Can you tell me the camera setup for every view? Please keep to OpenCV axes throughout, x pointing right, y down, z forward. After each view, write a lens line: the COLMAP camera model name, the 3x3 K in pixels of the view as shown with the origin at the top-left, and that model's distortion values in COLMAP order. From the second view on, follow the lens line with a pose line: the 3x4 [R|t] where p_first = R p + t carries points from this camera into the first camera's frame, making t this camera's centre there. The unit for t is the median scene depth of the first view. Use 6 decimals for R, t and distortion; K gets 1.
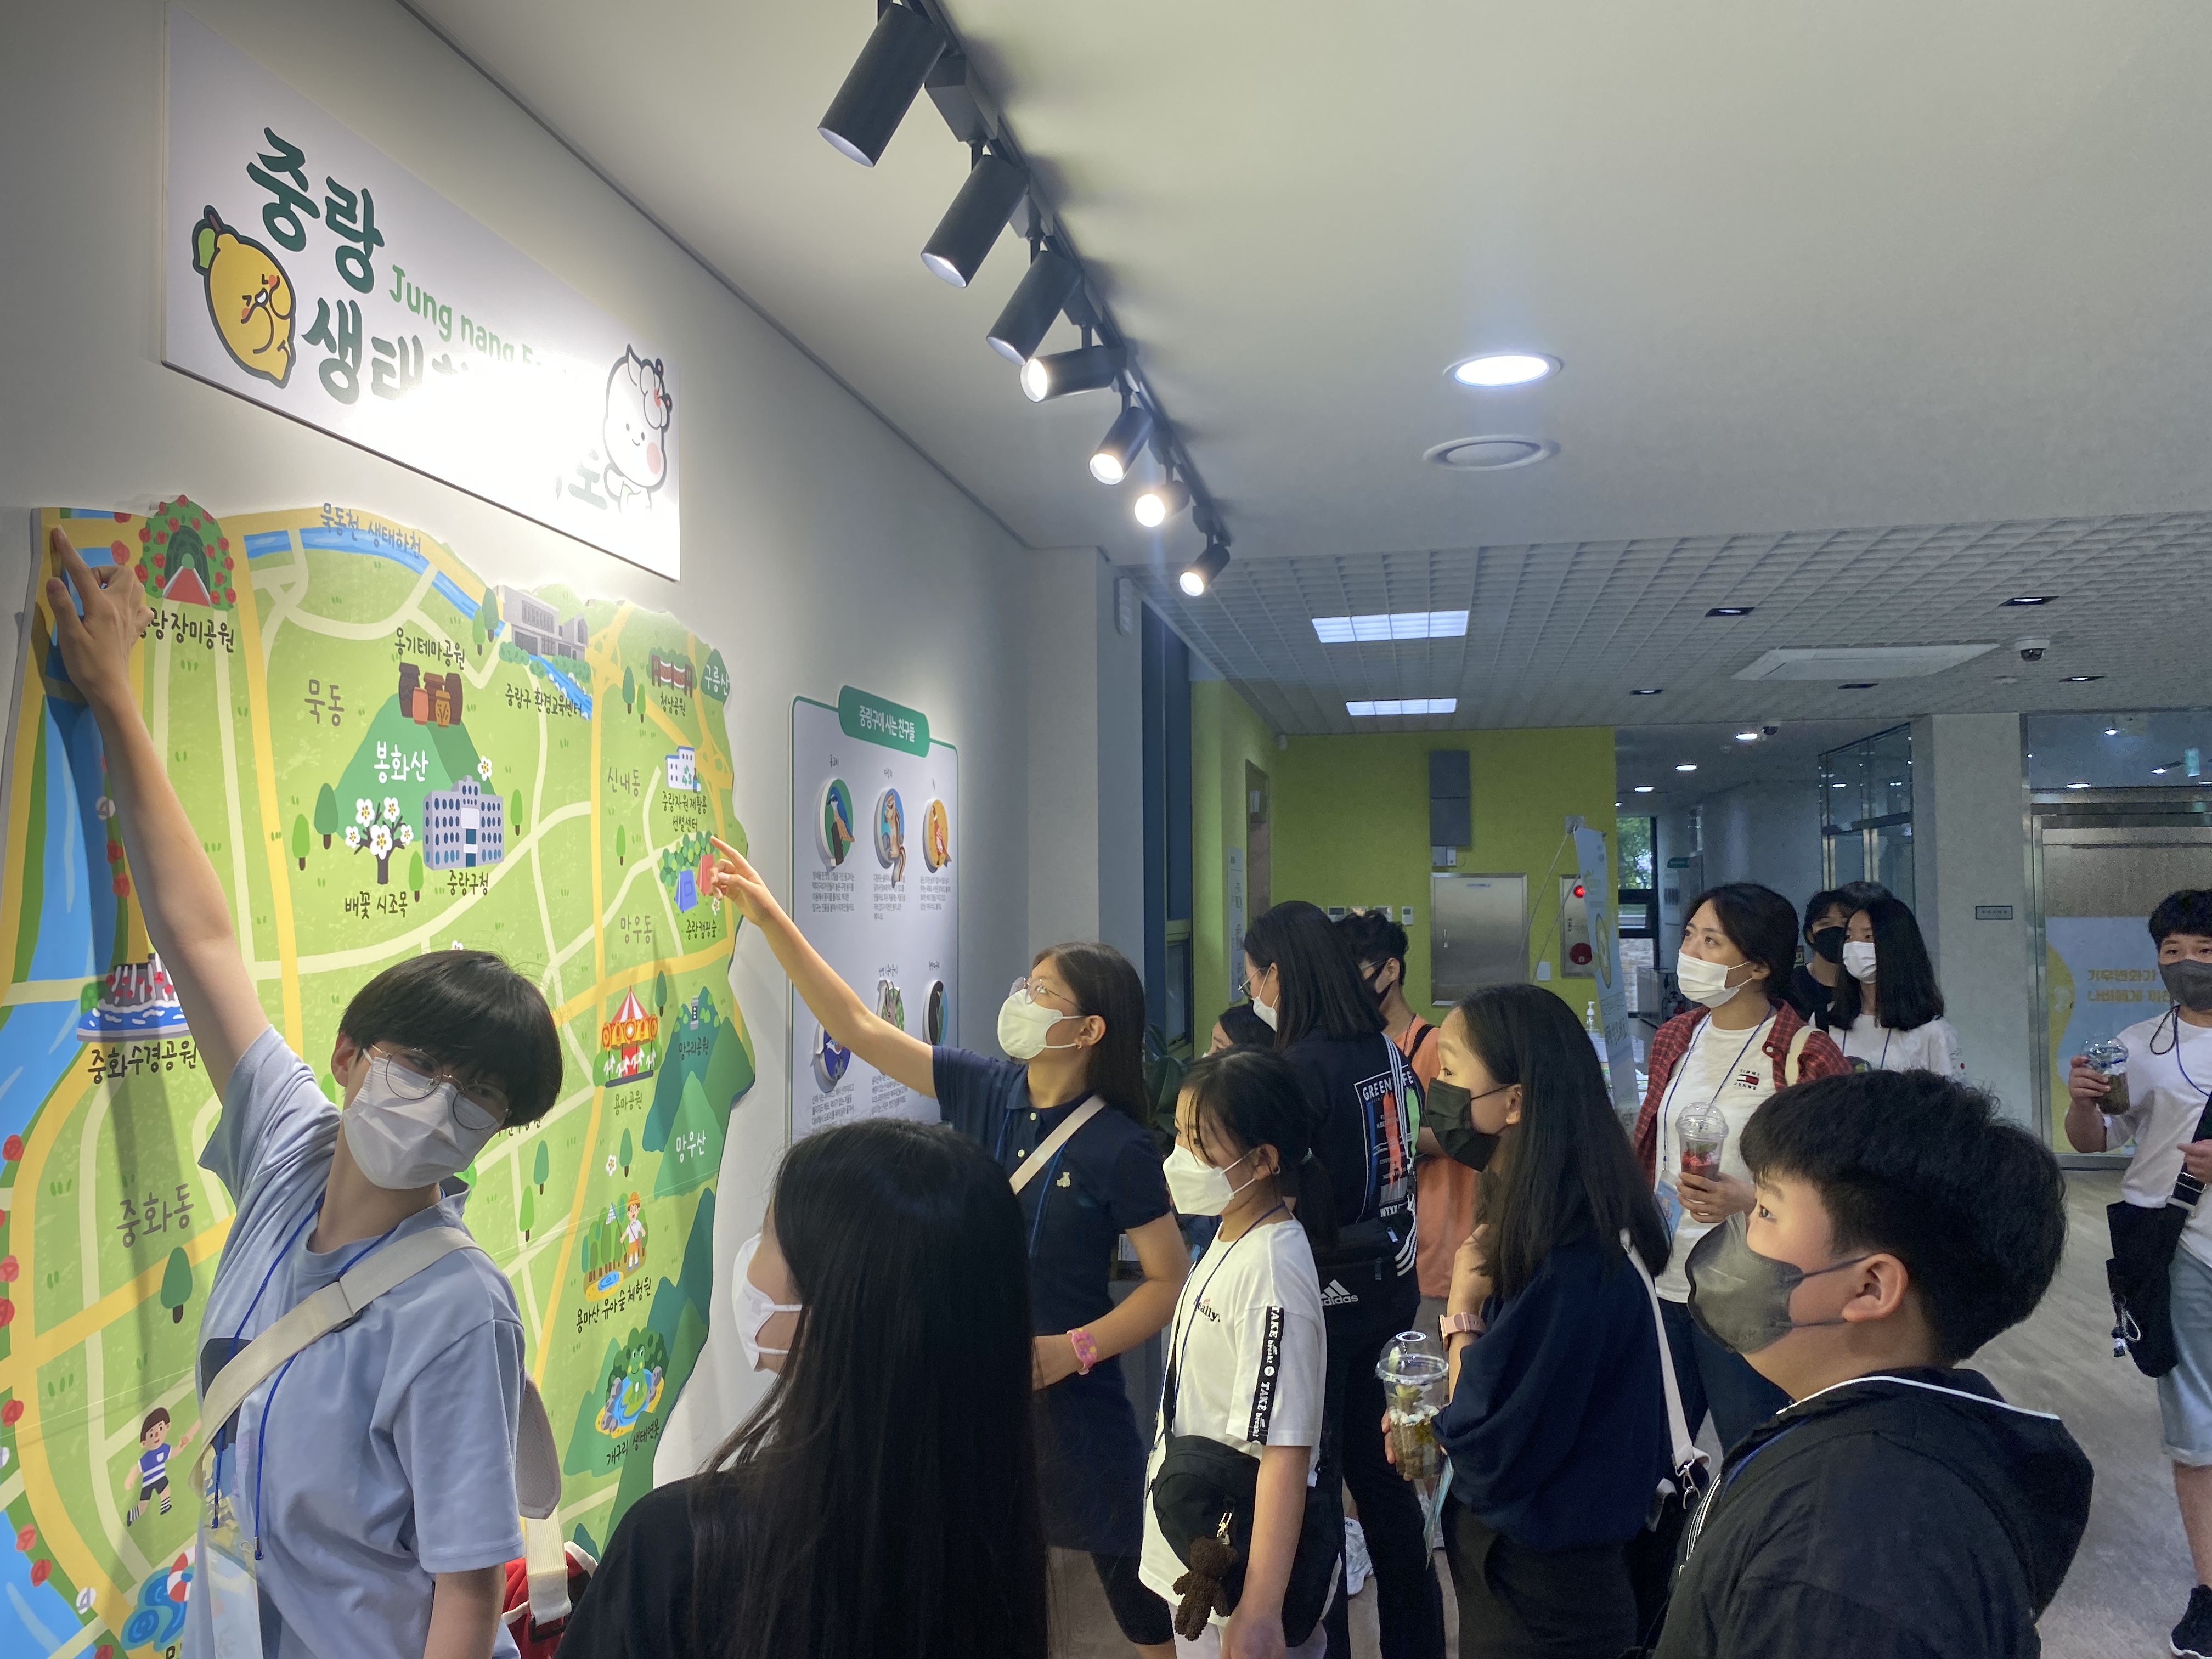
lens RADIAL K [[1664.8, 0, 1105.9], [0, 1664.8, 832.7], [0, 0, 1]] dist [0.001803, 0.000819]
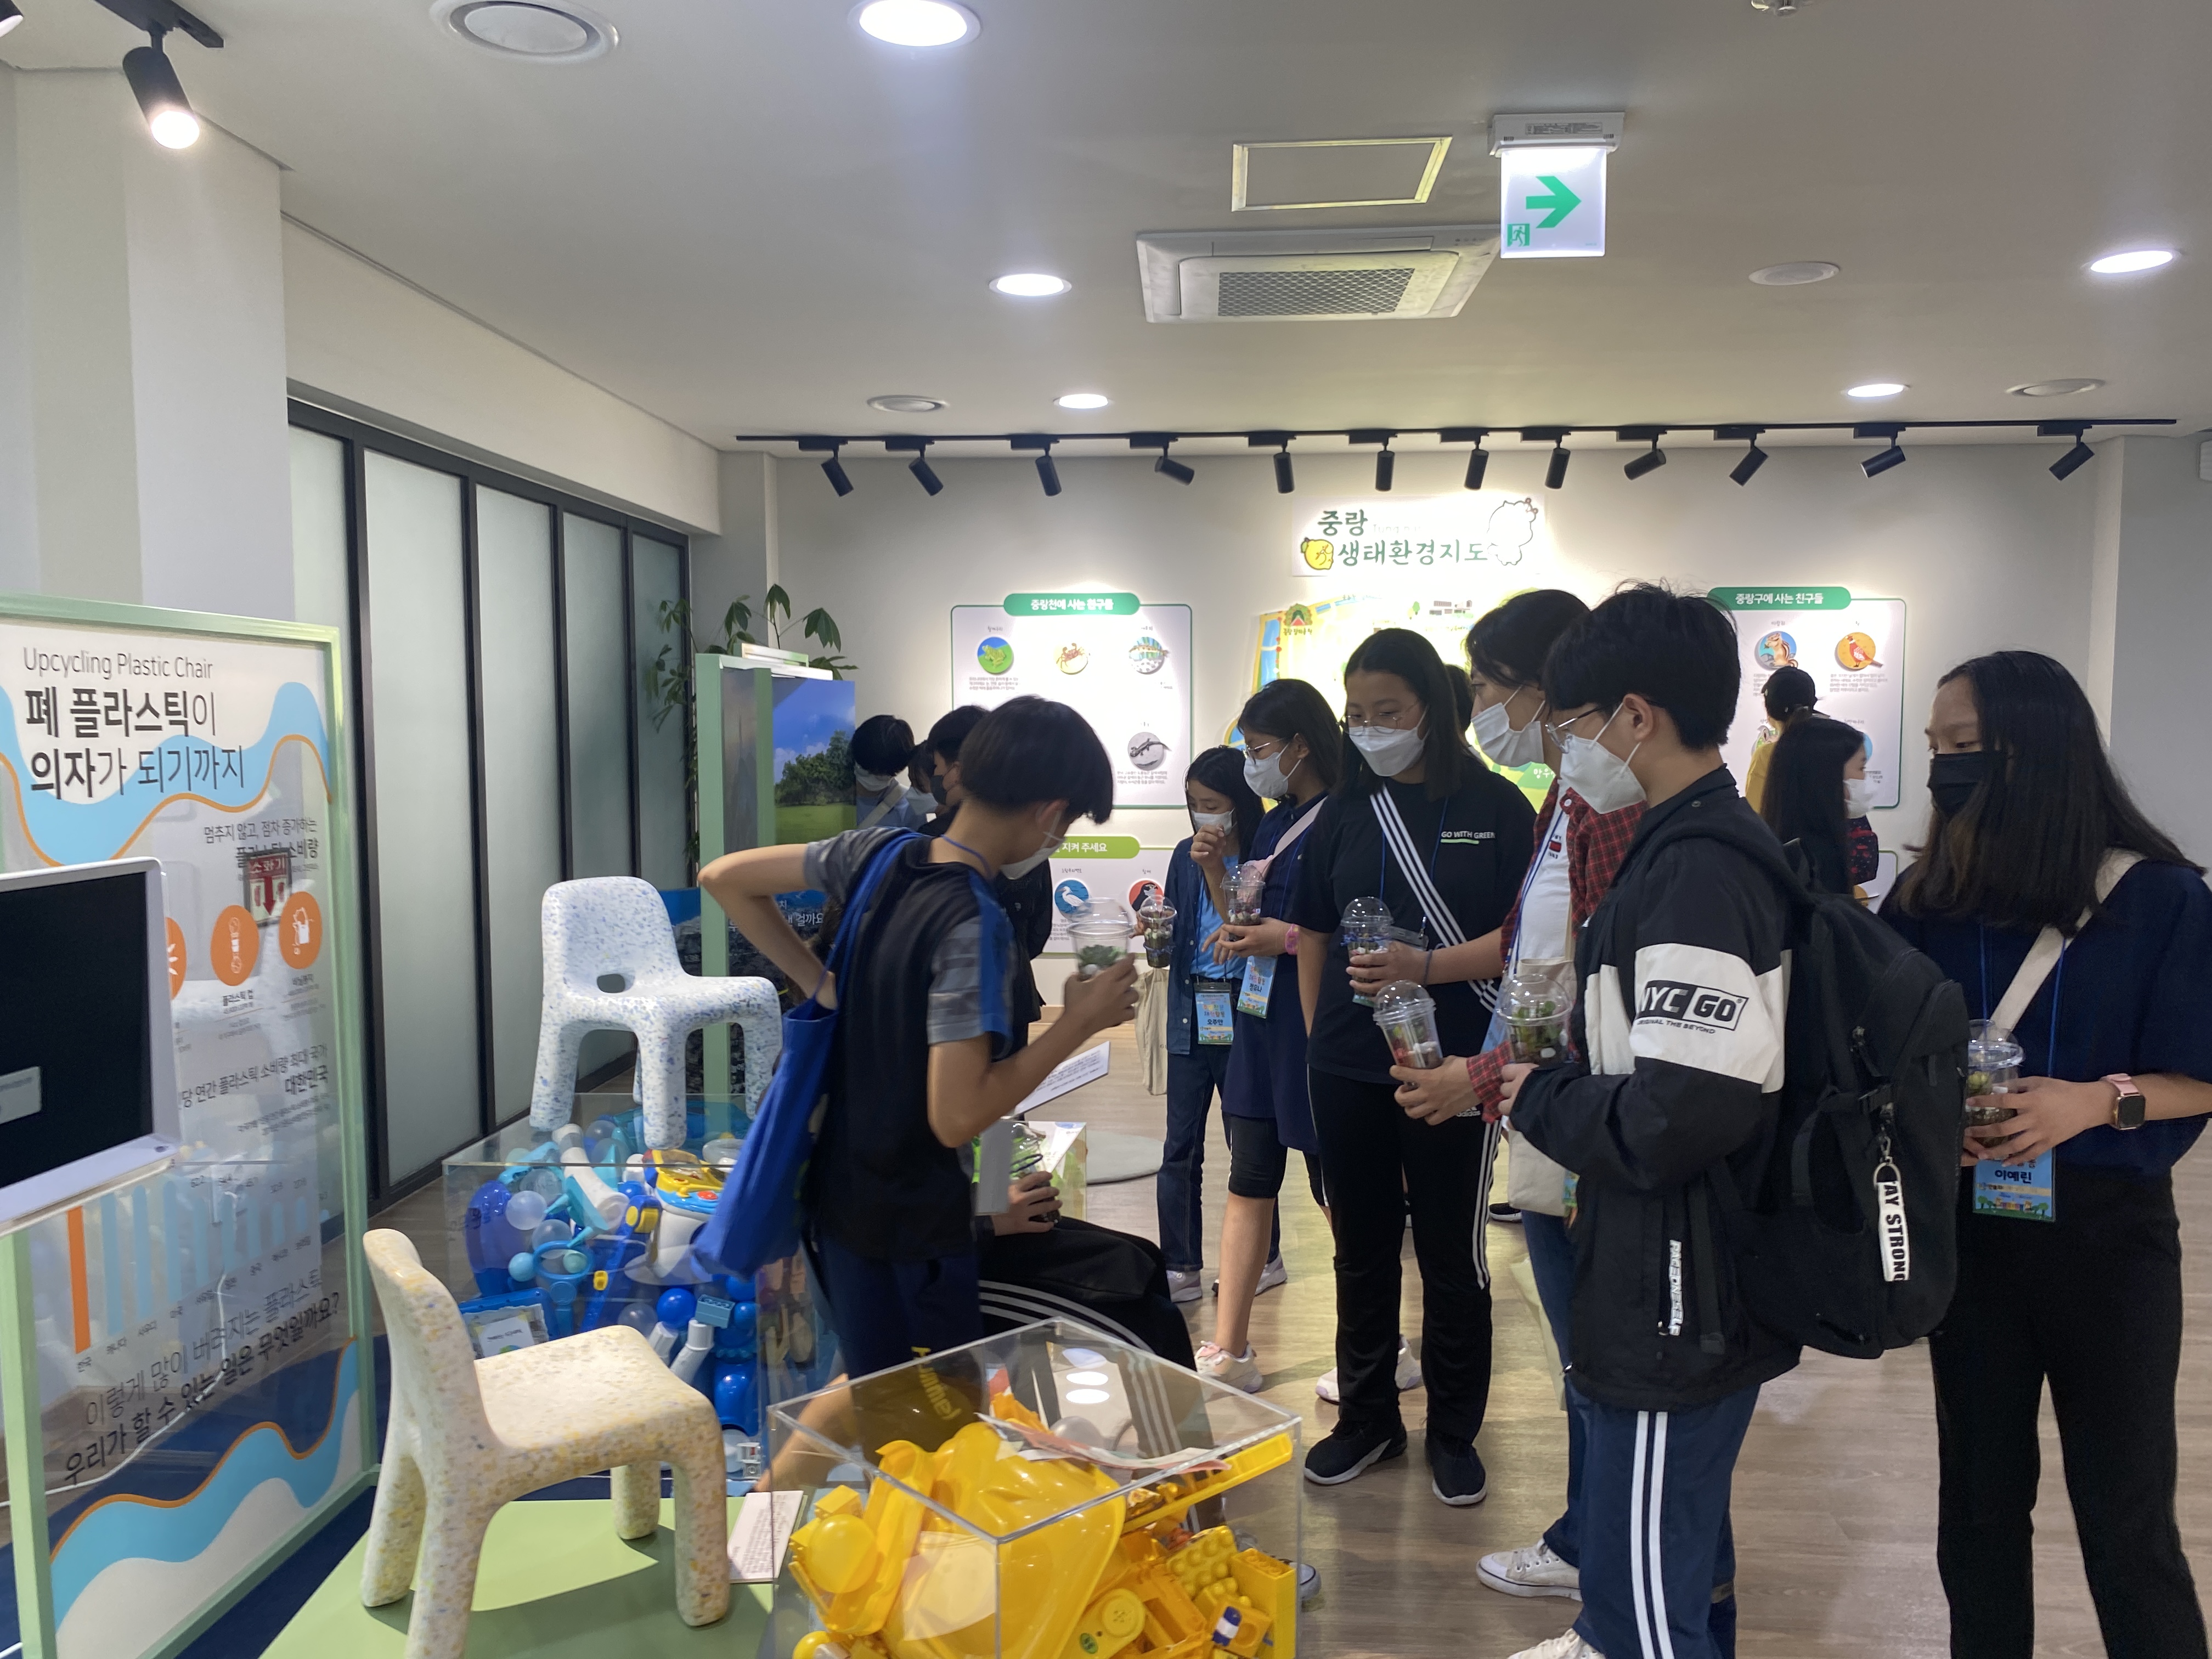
lens RADIAL K [[1664.8, 0, 1106.1], [0, 1664.8, 833.7], [0, 0, 1]] dist [0.001803, 0.000819]
pose [[0.208809, 0.076665, -0.974947, 3.690211], [0.043619, 0.995200, 0.087599, 0.011634], [0.976983, -0.060817, 0.204463, -0.500514]]
